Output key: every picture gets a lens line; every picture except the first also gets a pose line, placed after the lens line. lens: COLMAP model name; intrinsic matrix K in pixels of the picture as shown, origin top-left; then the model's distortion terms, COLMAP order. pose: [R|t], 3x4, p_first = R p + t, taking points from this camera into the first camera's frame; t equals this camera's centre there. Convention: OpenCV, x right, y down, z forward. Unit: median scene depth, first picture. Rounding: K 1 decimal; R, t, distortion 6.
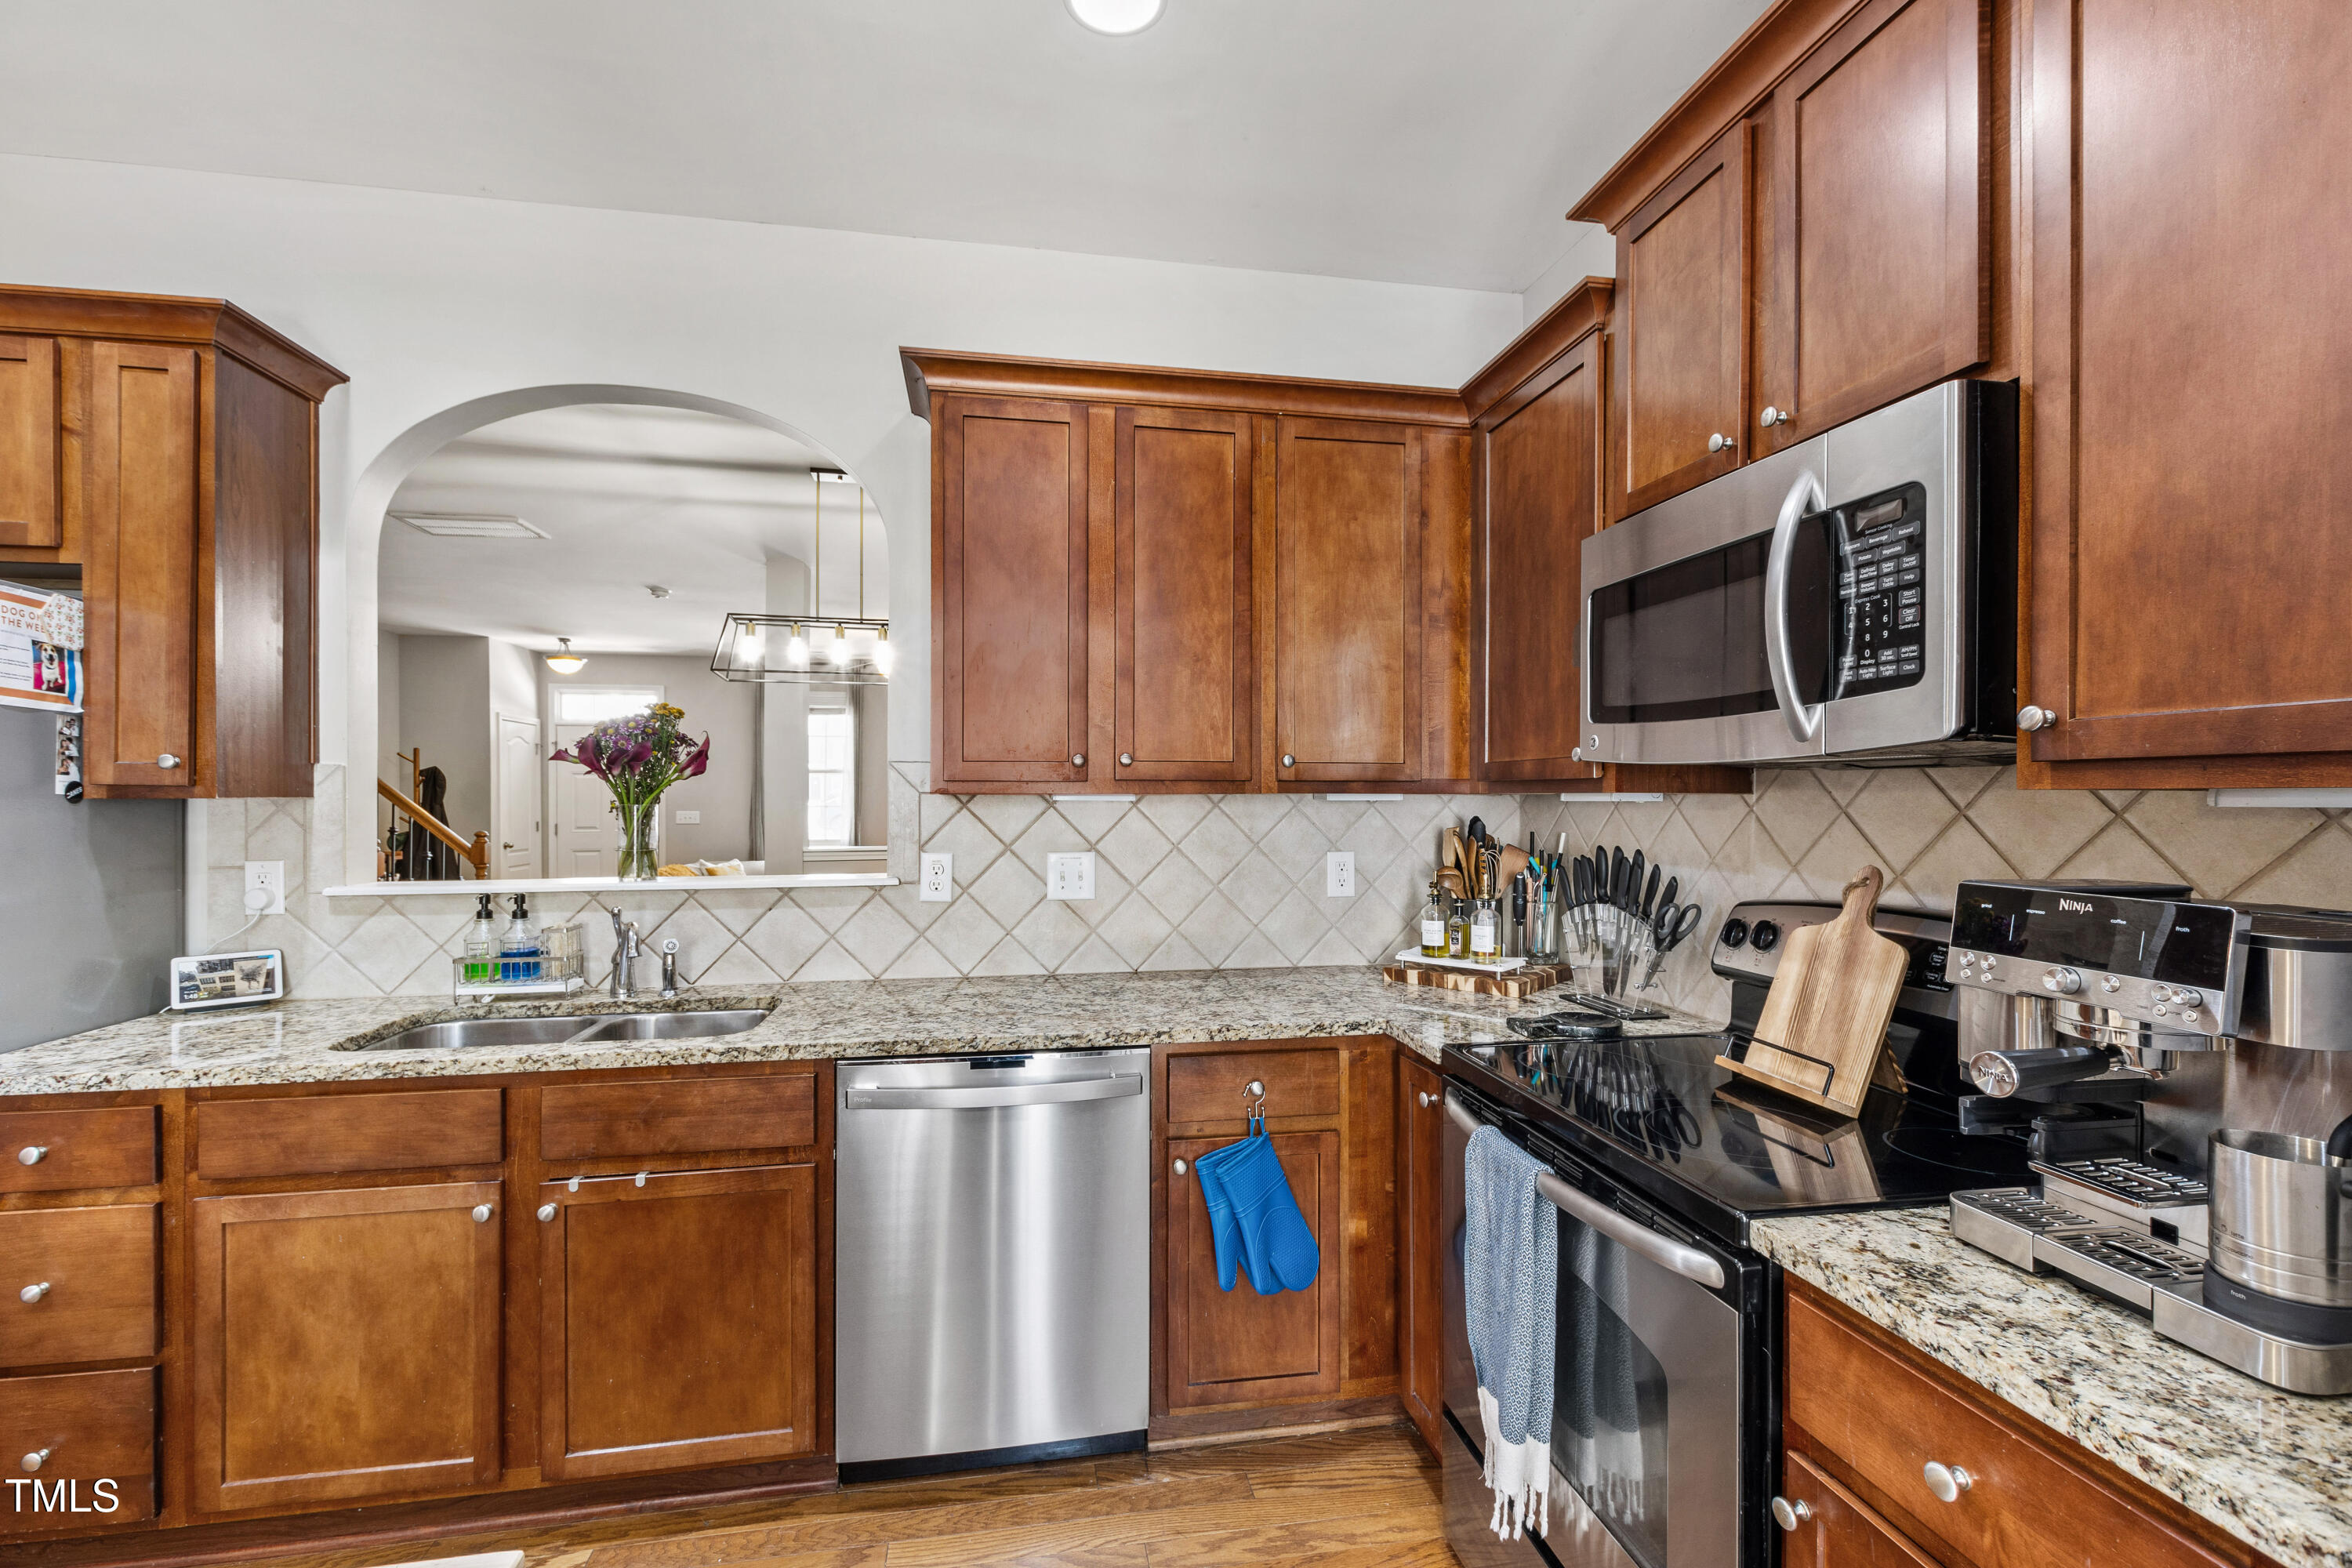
lens RADIAL K [[990.6, 0, 1175.2], [0, 990.6, 796.0], [0, 0, 1]] dist [0.001167, -0.000106]
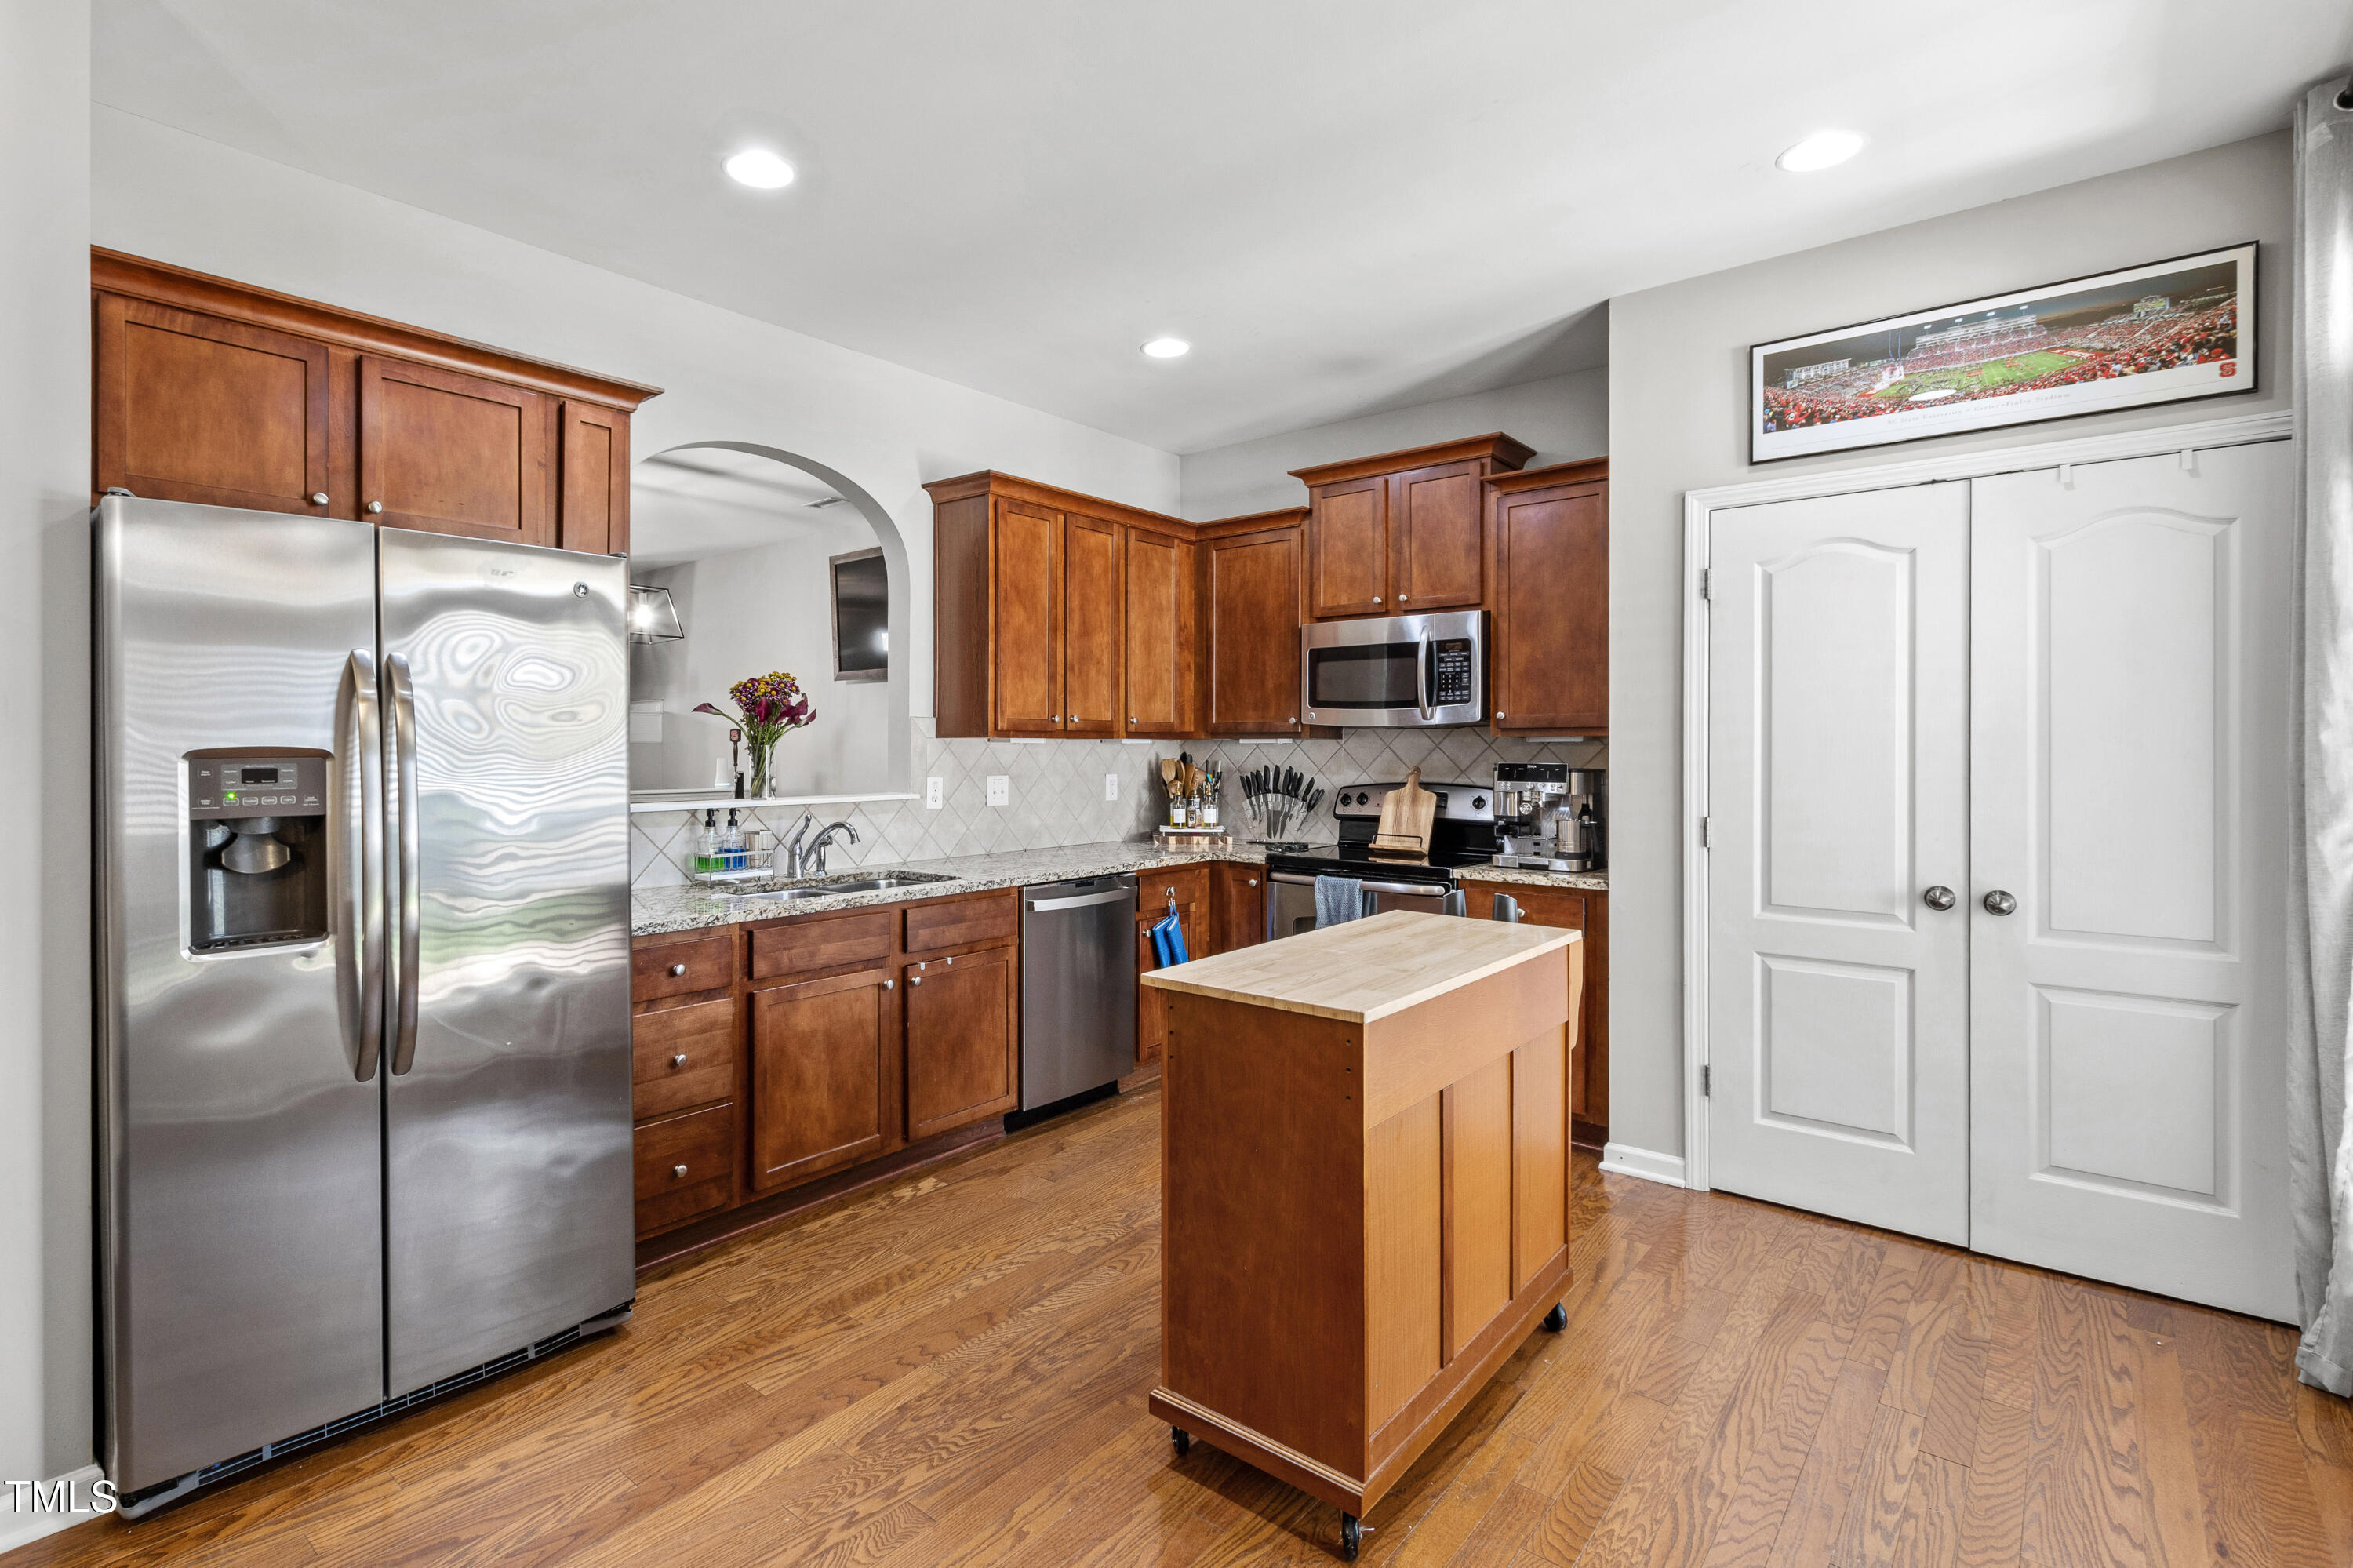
lens RADIAL K [[1098.1, 0, 1041.4], [0, 1098.1, 743.3], [0, 0, 1]] dist [0.001723, 0.000779]
pose [[0.799769, 0.001885, 0.600305, -1.561756], [0.001105, 0.999989, -0.004611, 0.018717], [-0.600307, 0.004351, 0.799758, -0.627141]]
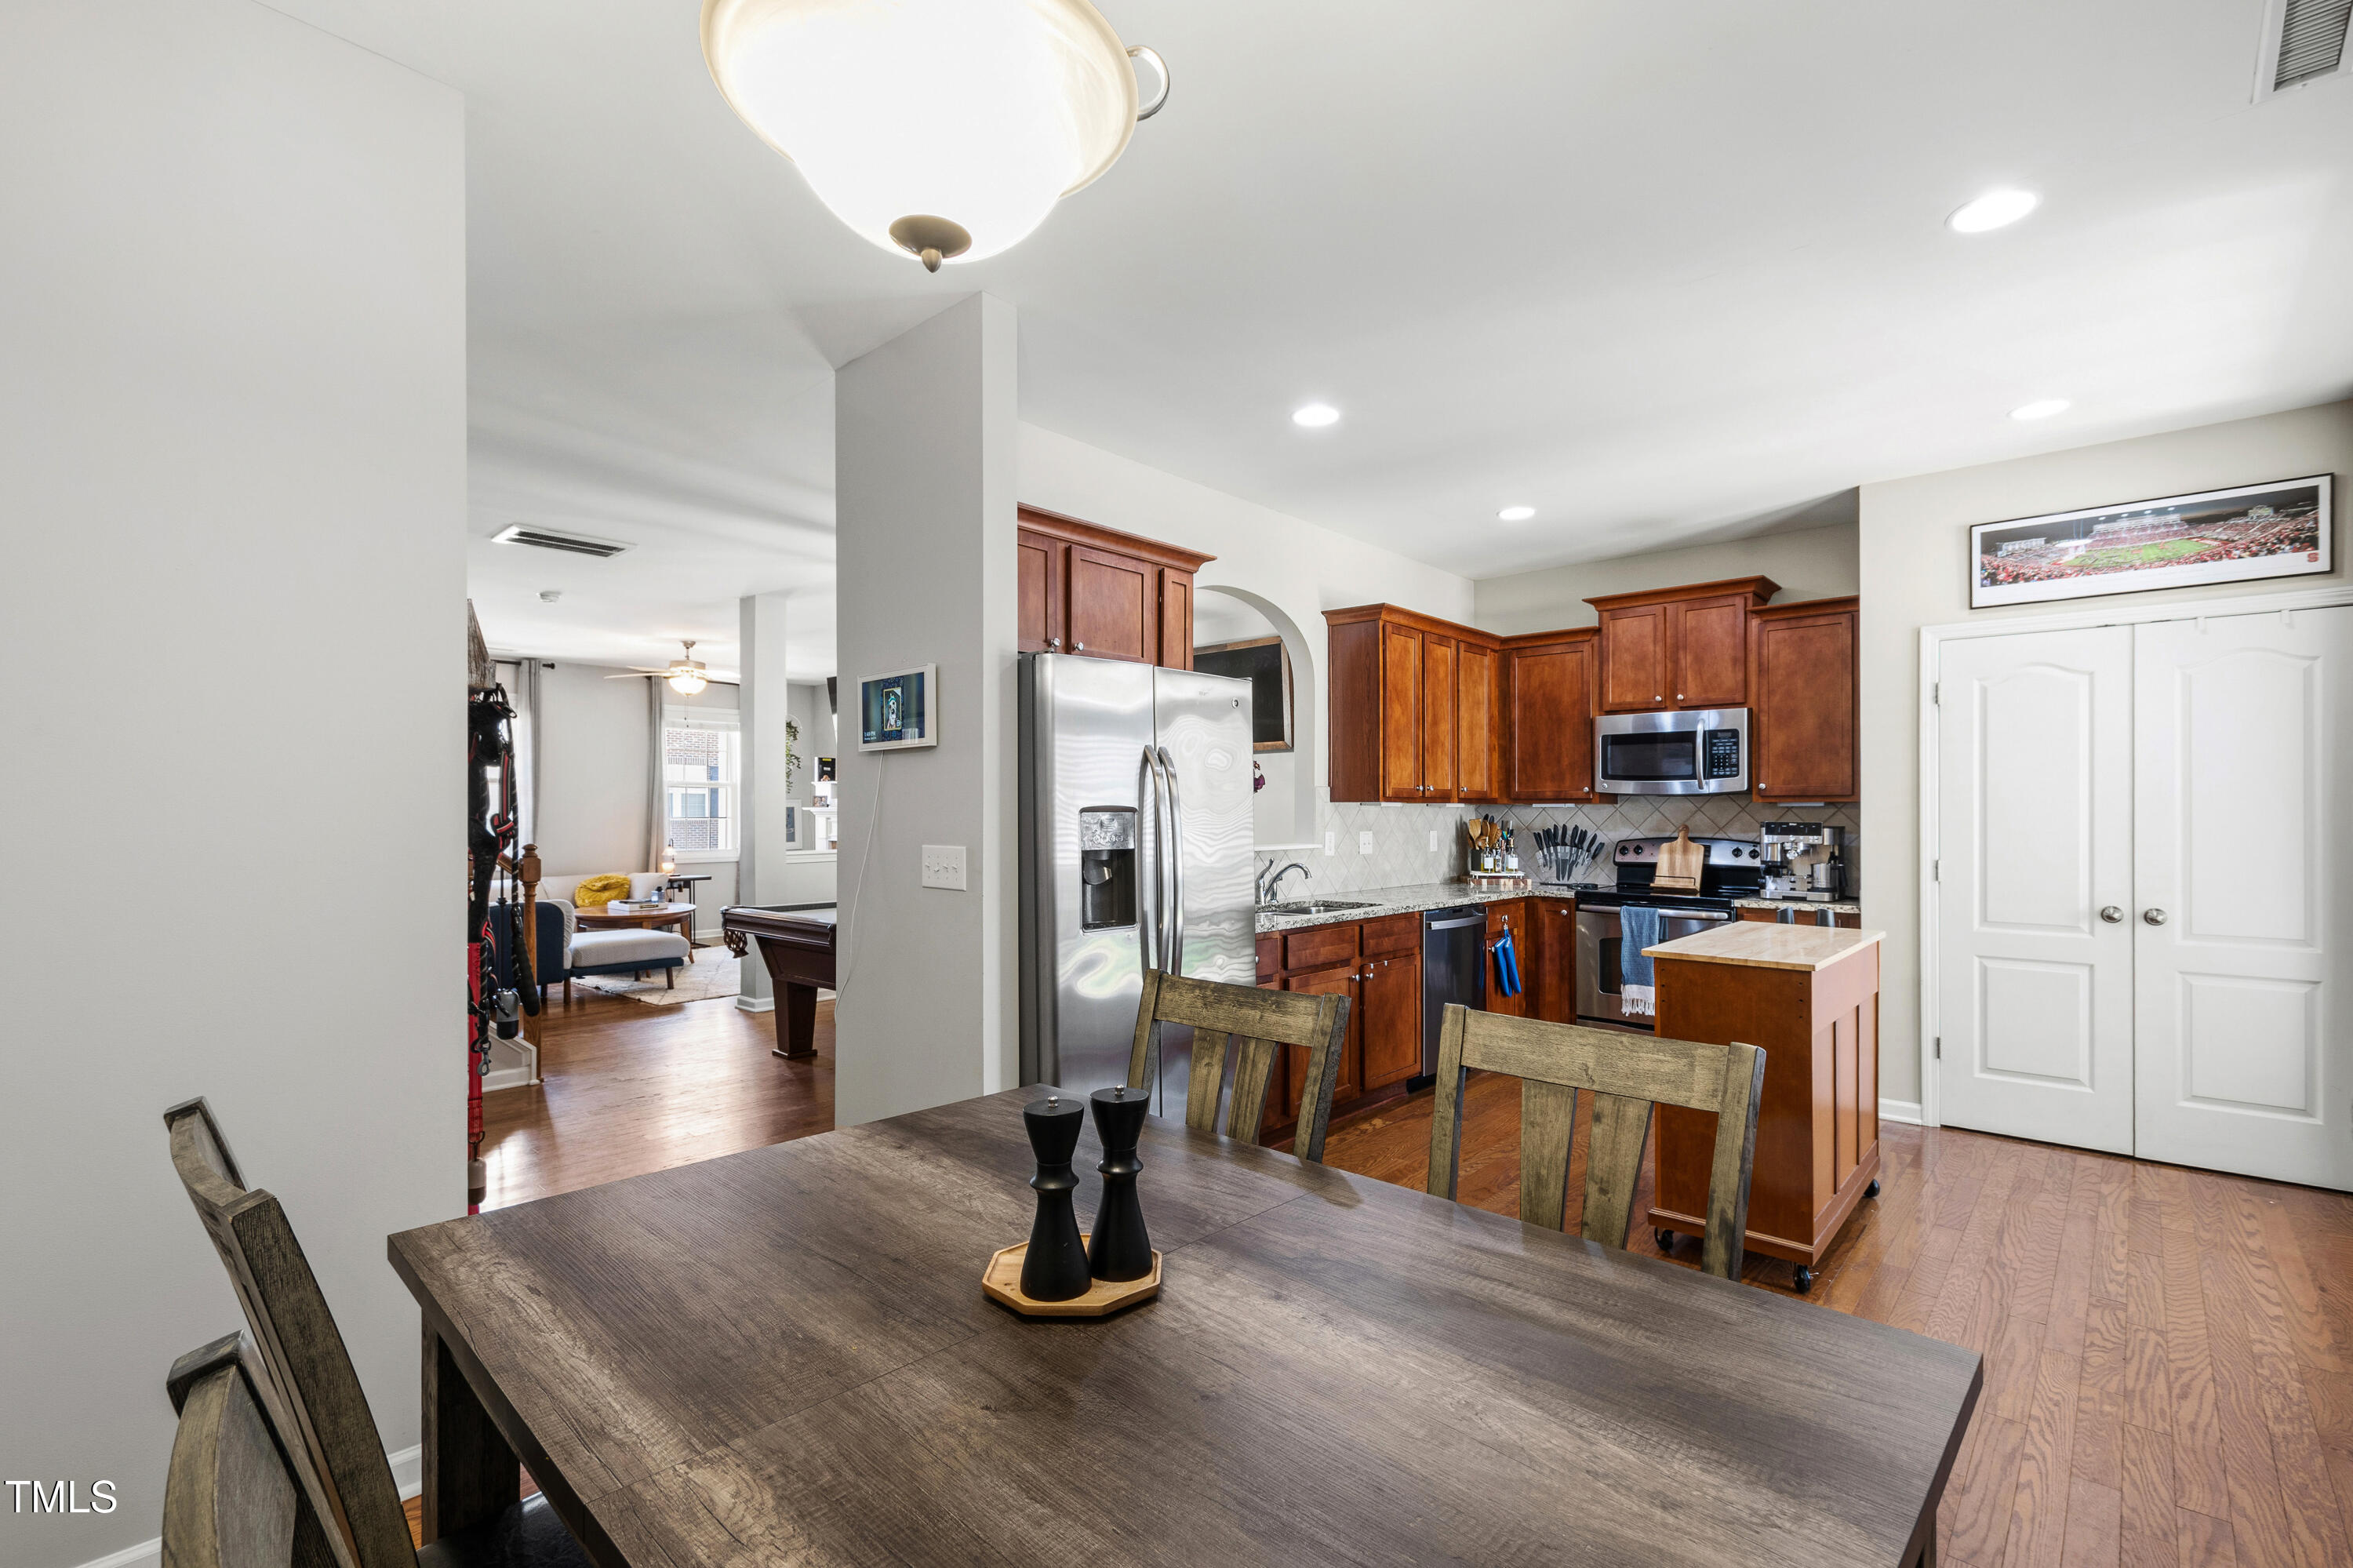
lens RADIAL K [[1023.4, 0, 1177.6], [0, 1023.4, 802.5], [0, 0, 1]] dist [0.002091, 0.000059]
pose [[0.798371, 0.007501, 0.602119, -2.419698], [-0.001103, 0.999939, -0.010994, 0.029389], [-0.602165, 0.008114, 0.798331, -0.669071]]
